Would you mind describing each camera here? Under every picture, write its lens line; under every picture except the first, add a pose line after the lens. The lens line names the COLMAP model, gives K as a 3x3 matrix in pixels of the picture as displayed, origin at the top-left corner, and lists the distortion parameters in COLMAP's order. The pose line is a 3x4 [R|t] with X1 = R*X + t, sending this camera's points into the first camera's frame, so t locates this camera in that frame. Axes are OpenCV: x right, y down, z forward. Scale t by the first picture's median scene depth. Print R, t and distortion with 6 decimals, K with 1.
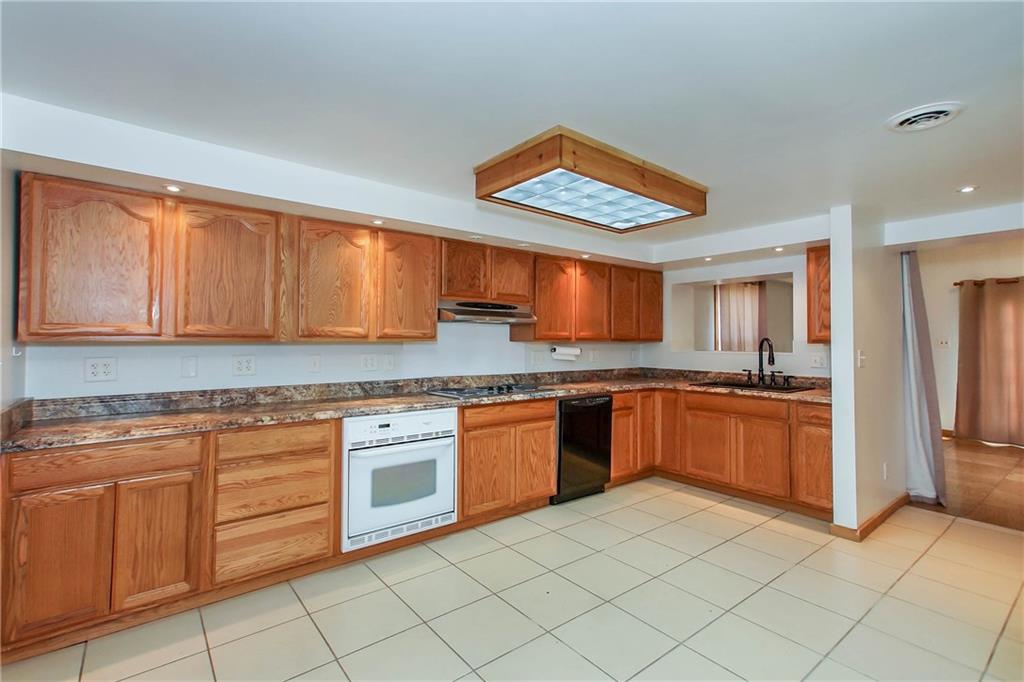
lens RADIAL K [[474.7, 0, 498.0], [0, 474.7, 326.0], [0, 0, 1]] dist [-0.020506, 0.020718]
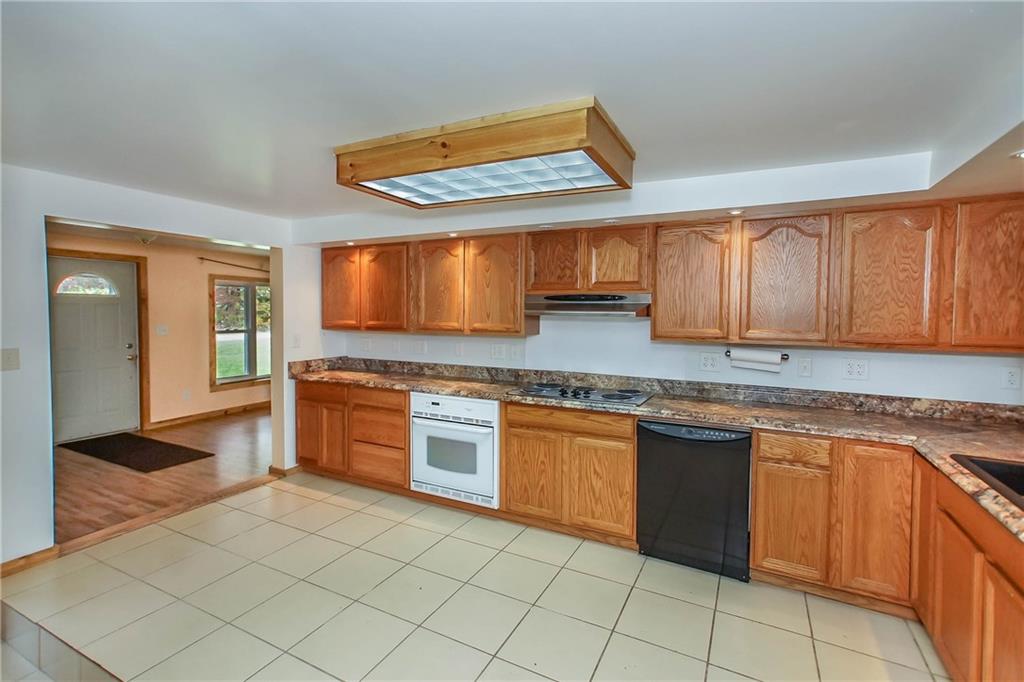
lens RADIAL K [[478.0, 0, 502.8], [0, 478.0, 324.8], [0, 0, 1]] dist [-0.017548, 0.021029]
pose [[0.415393, 0.024687, -0.909307, 0.830691], [0.021711, 0.999078, 0.037042, -0.032072], [0.909383, -0.035129, 0.414474, 0.561189]]
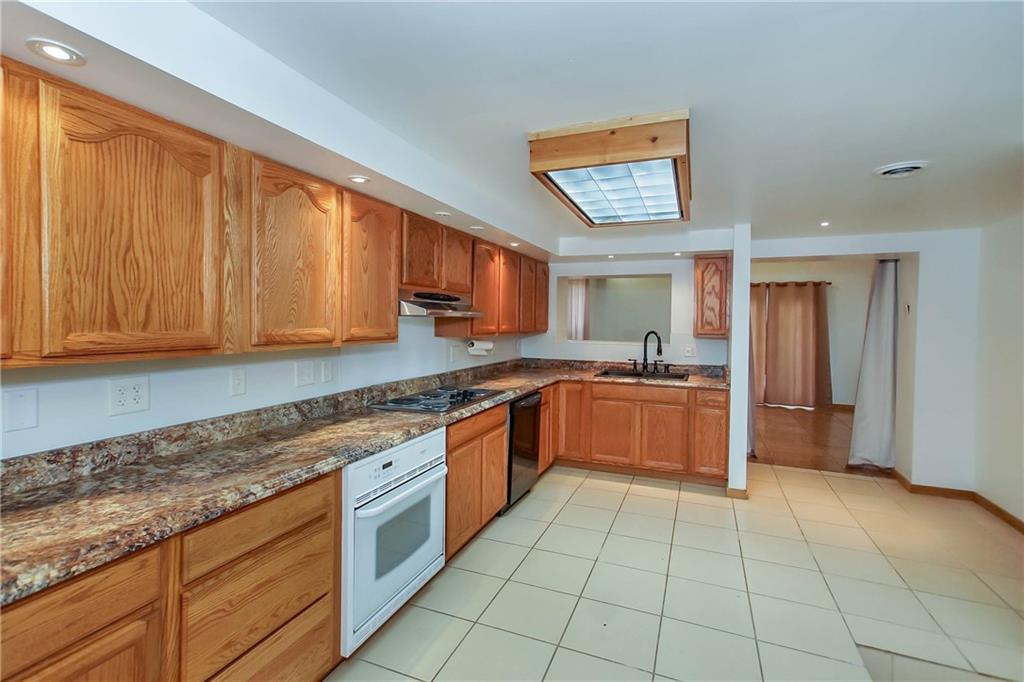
lens RADIAL K [[478.0, 0, 502.8], [0, 478.0, 324.8], [0, 0, 1]] dist [-0.017548, 0.021029]
pose [[0.866317, 0.000070, 0.499494, -0.391177], [-0.021780, 0.999054, 0.037634, -0.031390], [-0.499019, -0.043482, 0.865499, 0.246473]]
